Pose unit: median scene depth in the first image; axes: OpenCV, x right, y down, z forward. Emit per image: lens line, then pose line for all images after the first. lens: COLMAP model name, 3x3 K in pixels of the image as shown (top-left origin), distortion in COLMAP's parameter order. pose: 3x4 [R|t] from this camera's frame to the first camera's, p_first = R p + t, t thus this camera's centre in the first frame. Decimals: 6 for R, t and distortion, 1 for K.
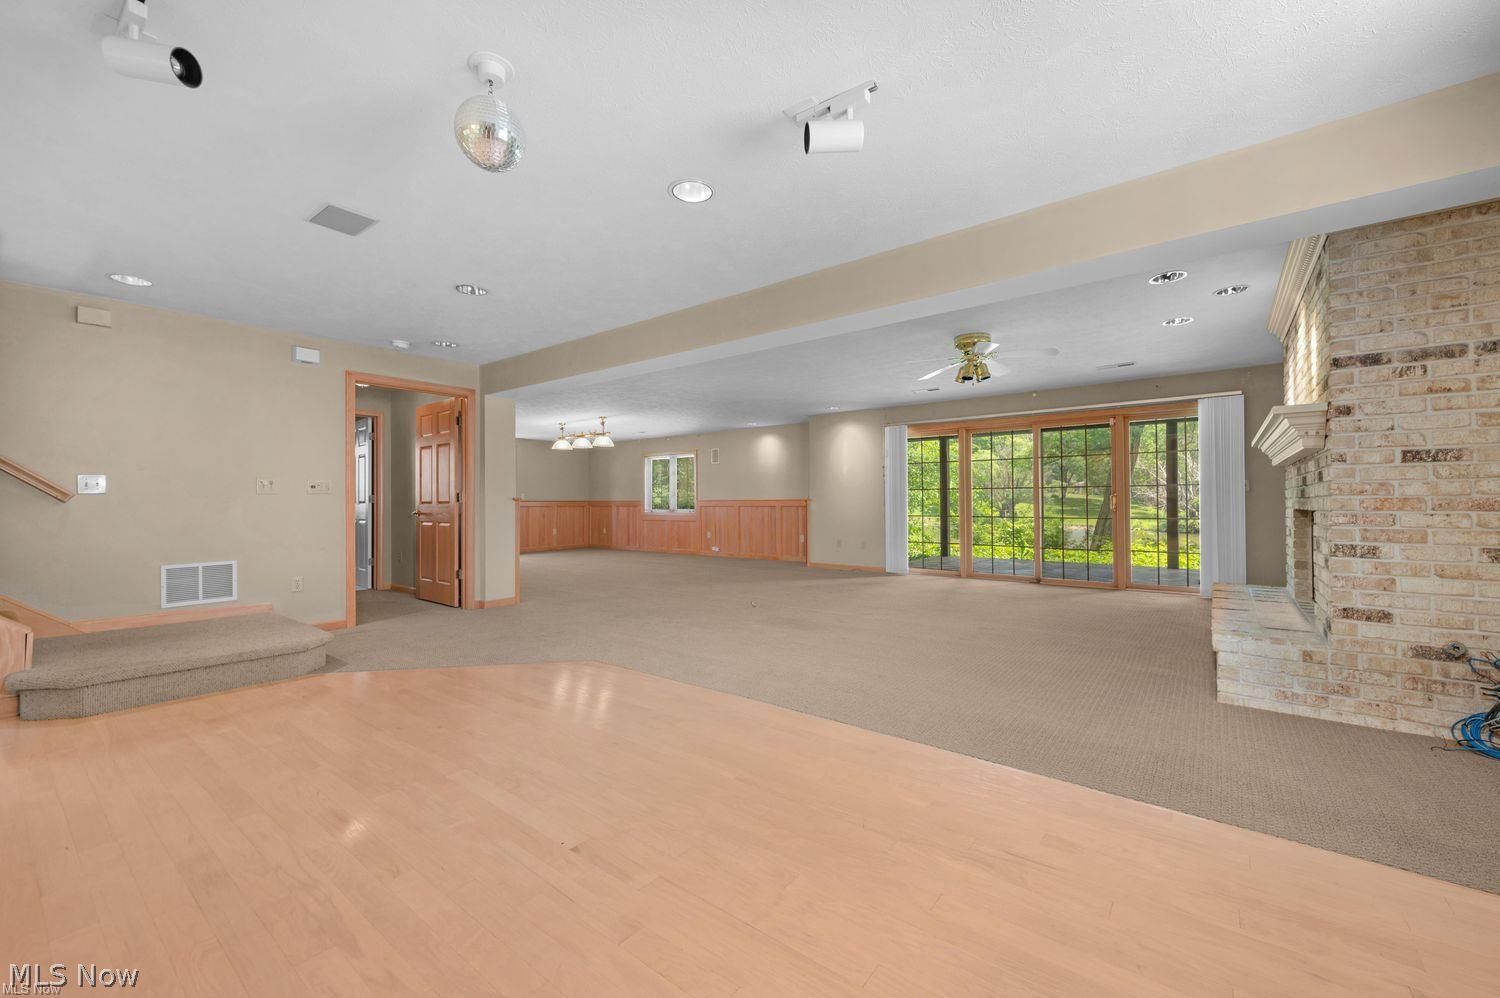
lens RADIAL K [[596.4, 0, 750.0], [0, 596.4, 499.0], [0, 0, 1]] dist [0.001396, 0.000083]
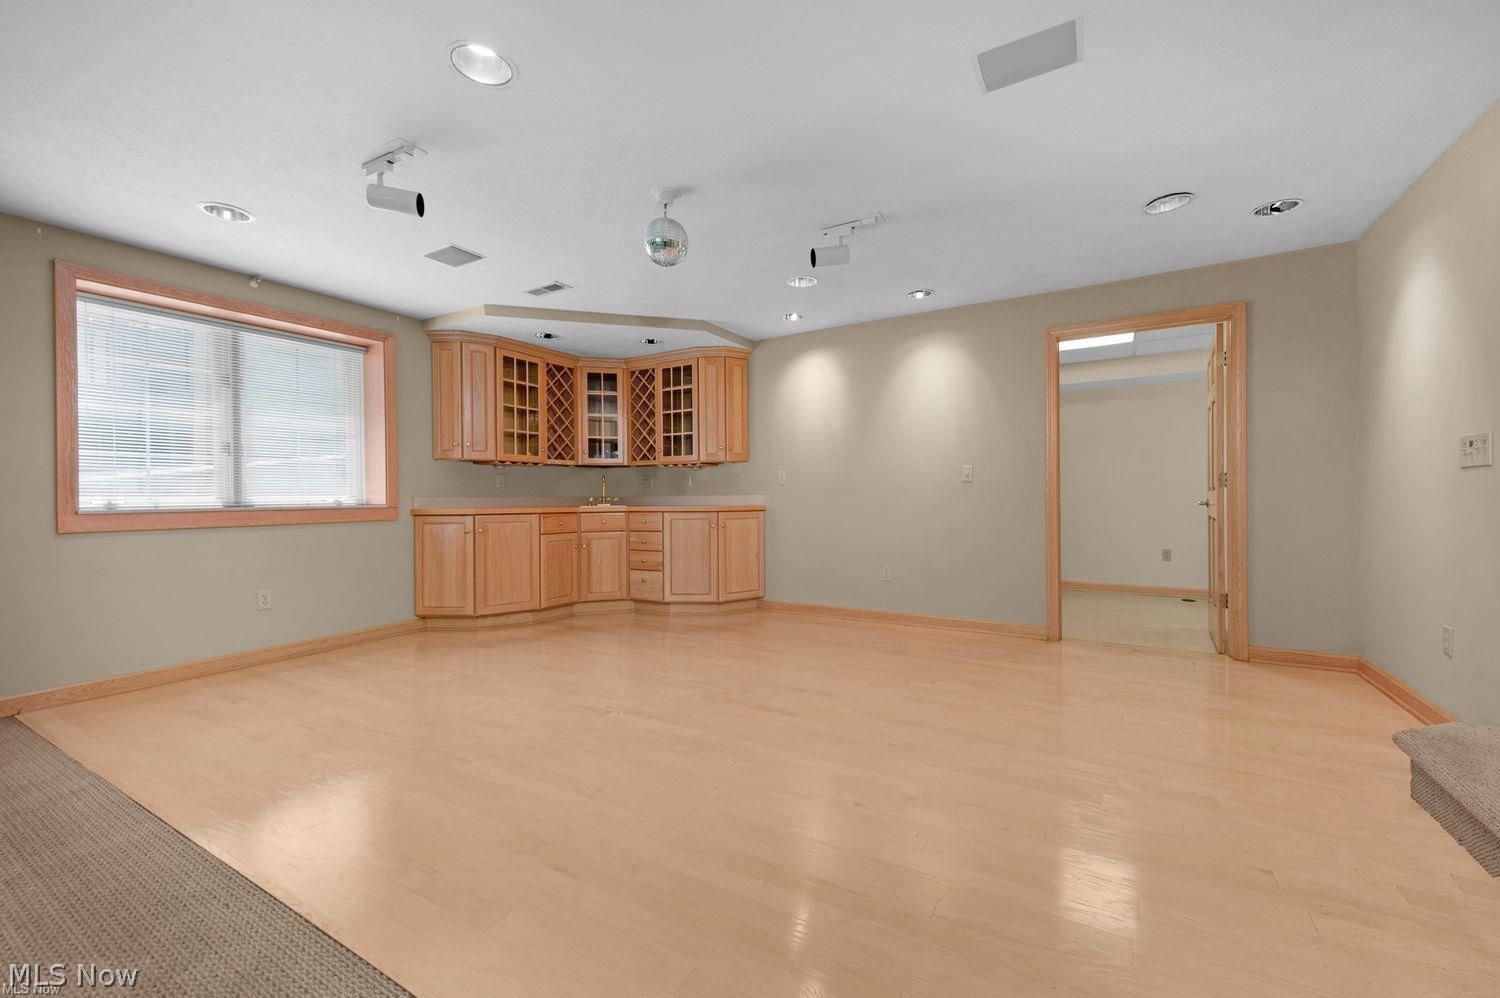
lens RADIAL K [[596.2, 0, 775.3], [0, 596.2, 493.5], [0, 0, 1]] dist [0.000560, 0.000031]
pose [[-0.985837, 0.013184, -0.167187, -0.088702], [0.014836, 0.999853, -0.008633, 0.003605], [0.167048, -0.010991, -0.985887, 0.497506]]
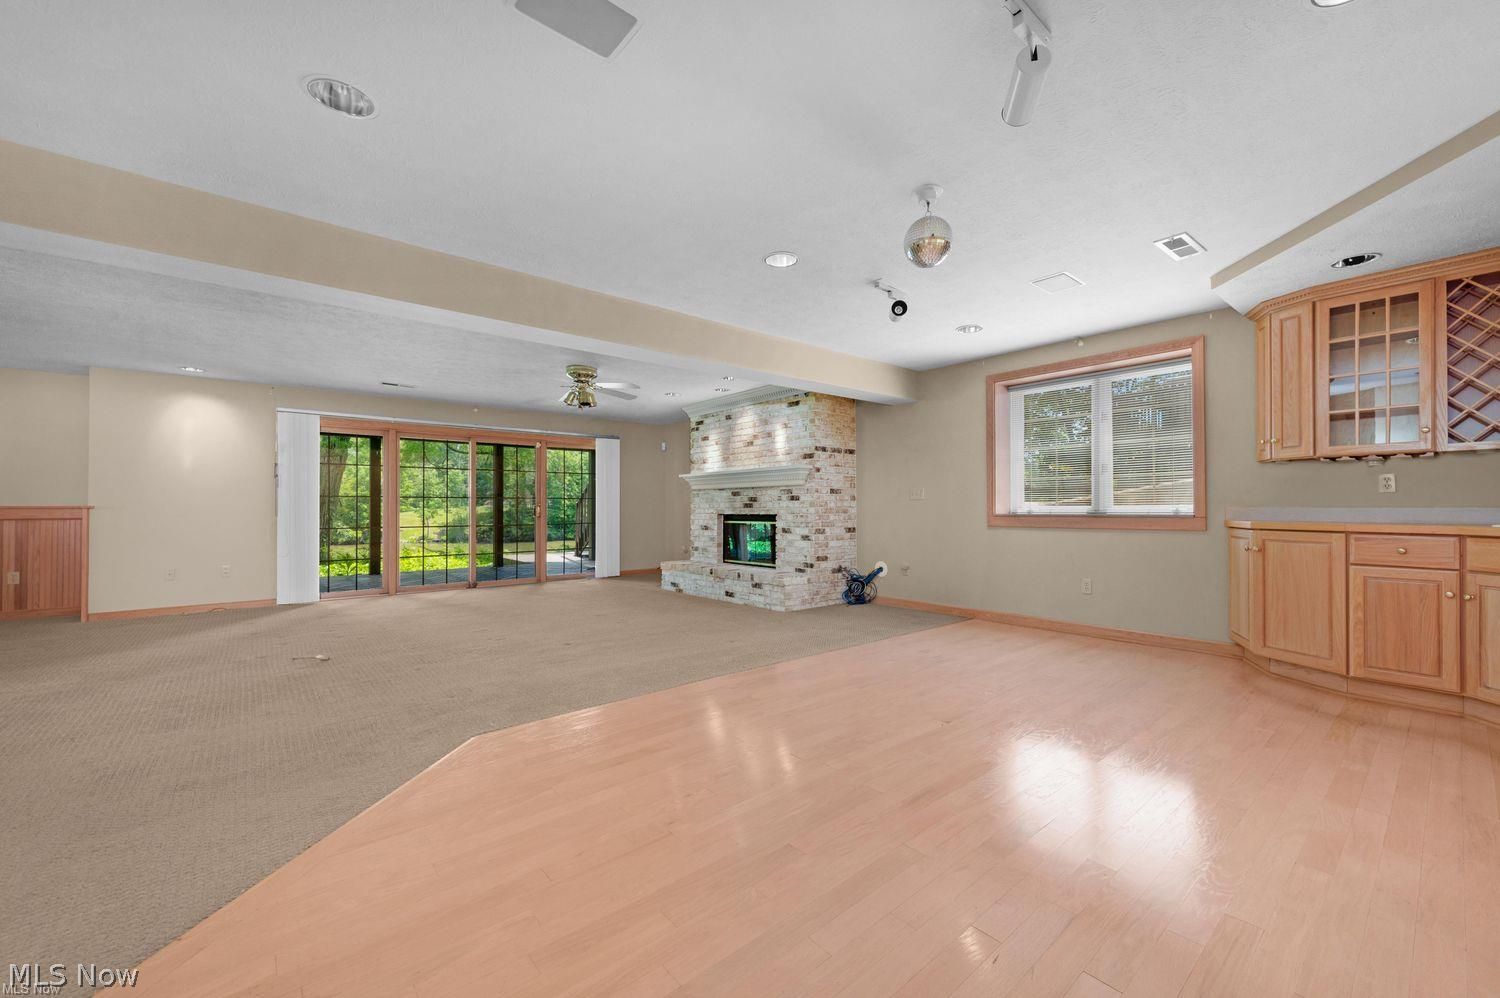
lens RADIAL K [[600.1, 0, 773.4], [0, 600.1, 502.7], [0, 0, 1]] dist [0.013671, 0.000037]
pose [[0.185253, 0.012193, 0.982615, -0.374996], [-0.003395, 0.999925, -0.011768, 0.001378], [-0.982685, -0.001156, 0.185280, 0.217514]]
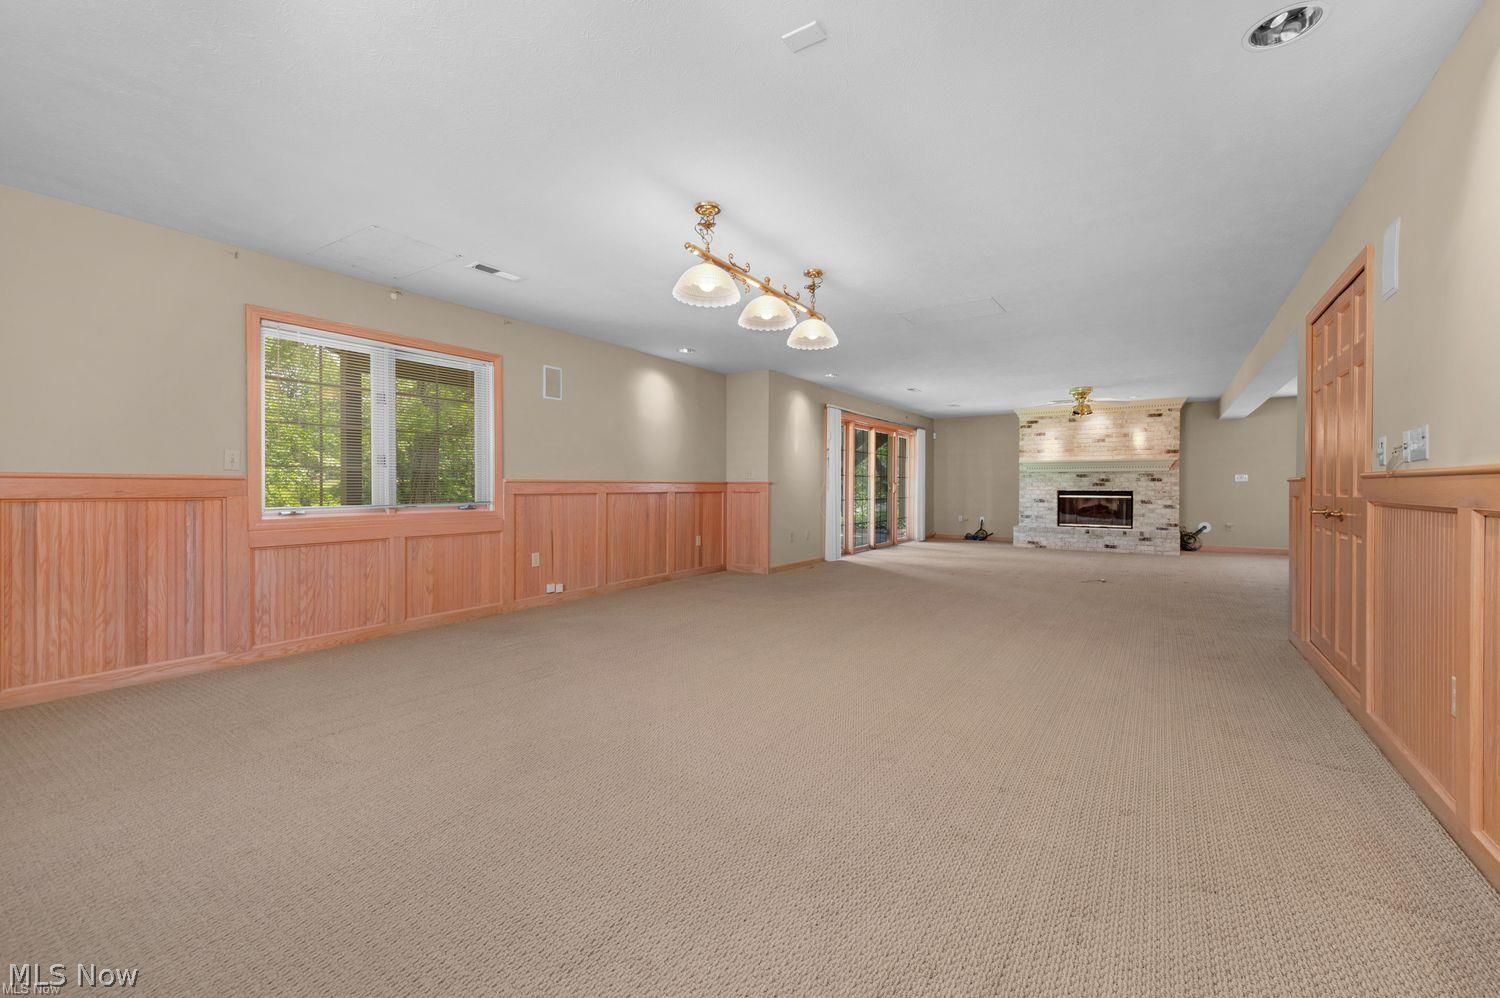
lens RADIAL K [[596.2, 0, 775.3], [0, 596.2, 493.5], [0, 0, 1]] dist [0.000560, 0.000031]
pose [[-0.084712, -0.009776, 0.996357, -0.646625], [-0.008425, 0.999923, 0.009095, 0.007373], [-0.996370, -0.007623, -0.084788, 1.066979]]
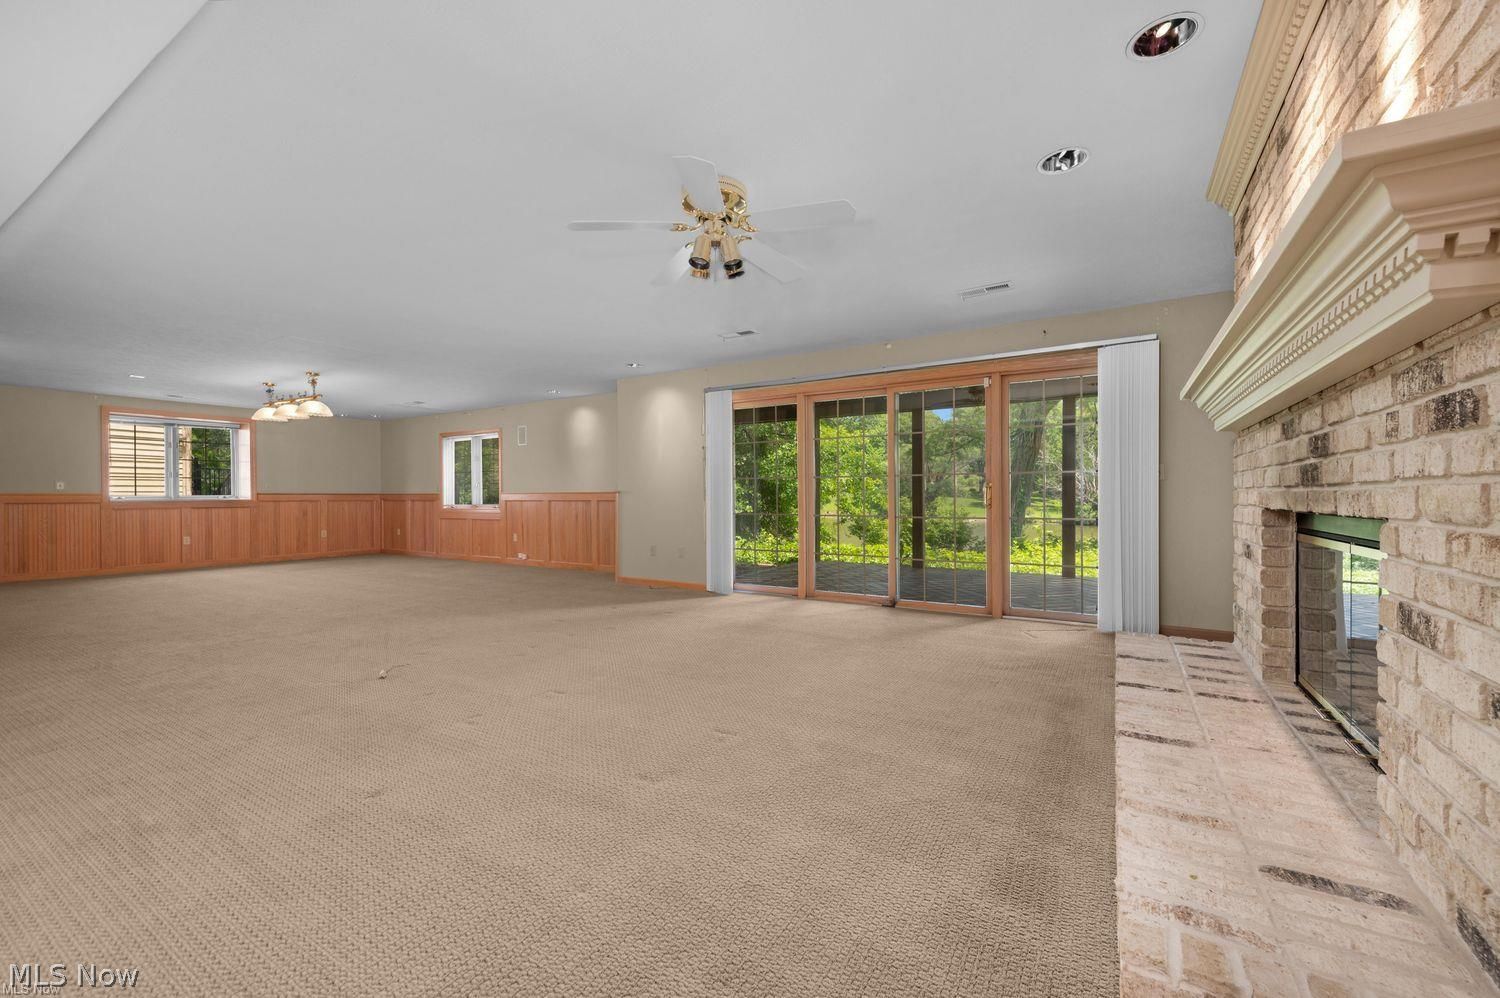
lens RADIAL K [[595.9, 0, 761.1], [0, 595.9, 503.8], [0, 0, 1]] dist [0.007907, 0.000023]
pose [[0.991750, -0.001315, 0.128177, 0.183199], [-0.001139, 0.999817, 0.019072, 0.001400], [-0.128178, -0.019061, 0.991568, 0.239918]]
